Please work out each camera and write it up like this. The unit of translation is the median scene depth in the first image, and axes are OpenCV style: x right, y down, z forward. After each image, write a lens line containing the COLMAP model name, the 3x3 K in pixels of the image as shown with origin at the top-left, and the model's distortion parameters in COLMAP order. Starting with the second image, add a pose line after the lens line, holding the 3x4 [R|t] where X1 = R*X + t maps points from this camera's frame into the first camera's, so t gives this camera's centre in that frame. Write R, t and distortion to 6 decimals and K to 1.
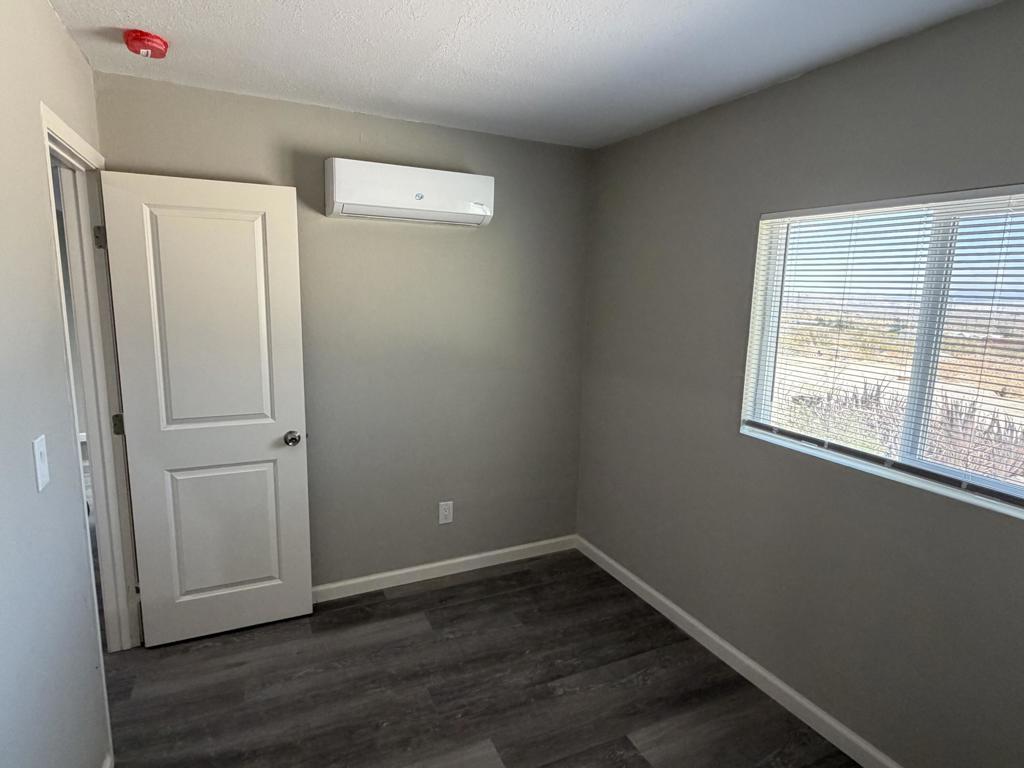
lens RADIAL K [[568.6, 0, 512.0], [0, 568.6, 384.0], [0, 0, 1]] dist [-0.005773, -0.001438]
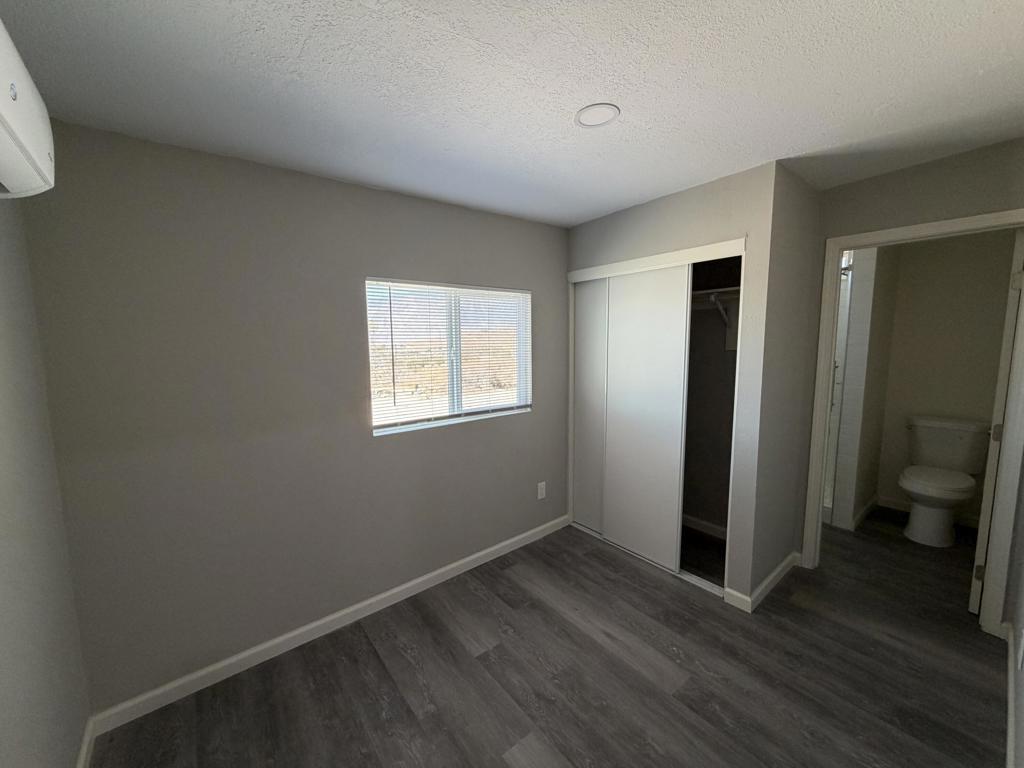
lens RADIAL K [[405.6, 0, 512.0], [0, 405.6, 384.0], [0, 0, 1]] dist [0.001714, 0.000034]
pose [[-0.221207, -0.124770, 0.967213, -0.610003], [0.178465, 0.969855, 0.165927, -0.141275], [-0.958758, 0.209318, -0.192271, 0.880111]]
